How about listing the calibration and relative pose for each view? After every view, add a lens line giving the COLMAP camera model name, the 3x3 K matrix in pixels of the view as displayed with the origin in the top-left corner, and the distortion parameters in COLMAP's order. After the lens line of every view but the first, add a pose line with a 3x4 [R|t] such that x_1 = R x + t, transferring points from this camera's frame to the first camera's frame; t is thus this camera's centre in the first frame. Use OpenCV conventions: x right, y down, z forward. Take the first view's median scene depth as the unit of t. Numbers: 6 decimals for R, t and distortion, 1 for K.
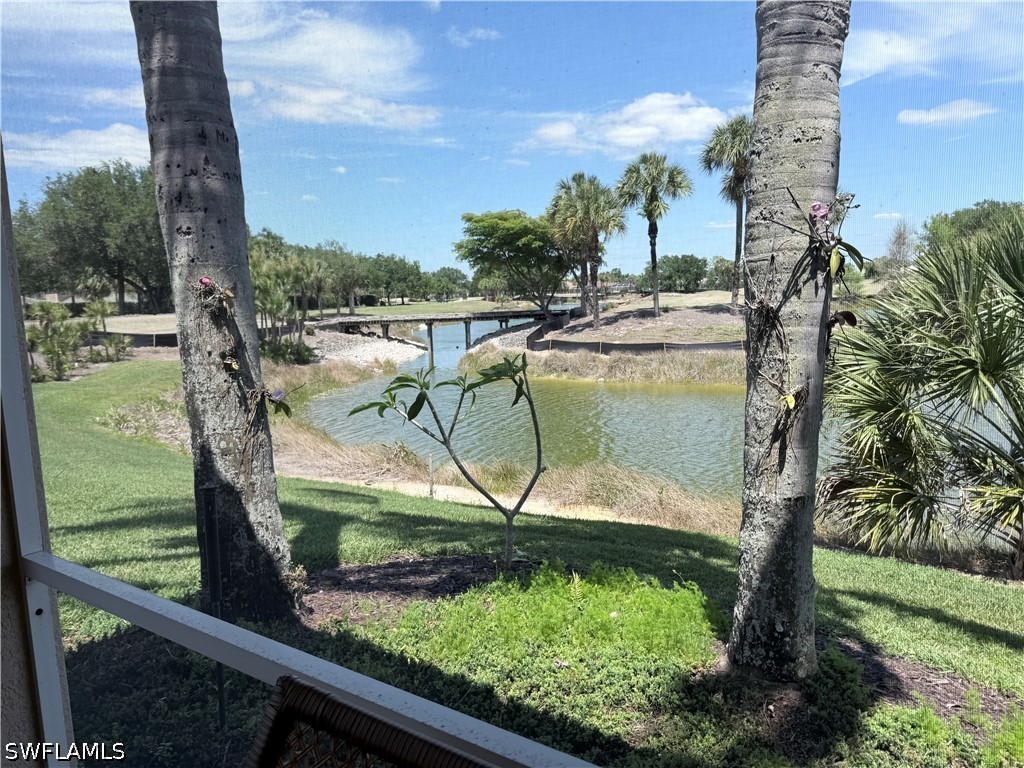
lens RADIAL K [[717.6, 0, 509.4], [0, 717.6, 387.6], [0, 0, 1]] dist [0.089600, -0.002653]
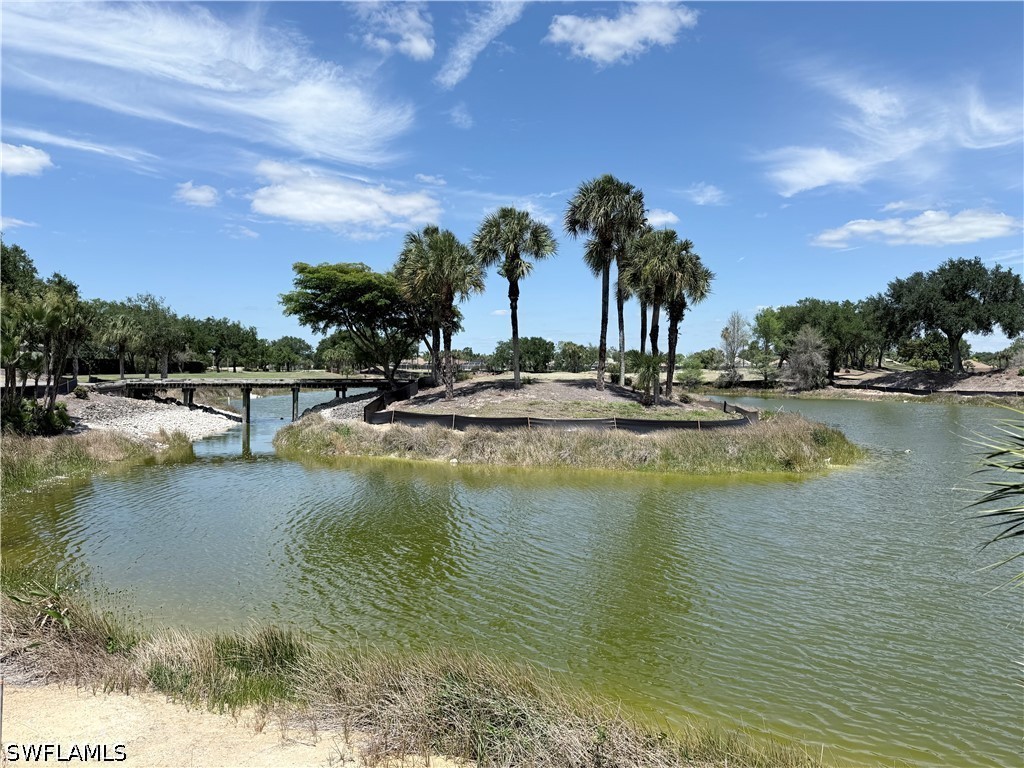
lens RADIAL K [[717.6, 0, 509.4], [0, 717.6, 387.6], [0, 0, 1]] dist [0.089600, -0.002653]
pose [[0.978172, 0.035371, 0.204764, 0.014124], [-0.012939, 0.993862, -0.109868, -0.003427], [-0.207393, 0.104821, 0.972626, 0.133603]]
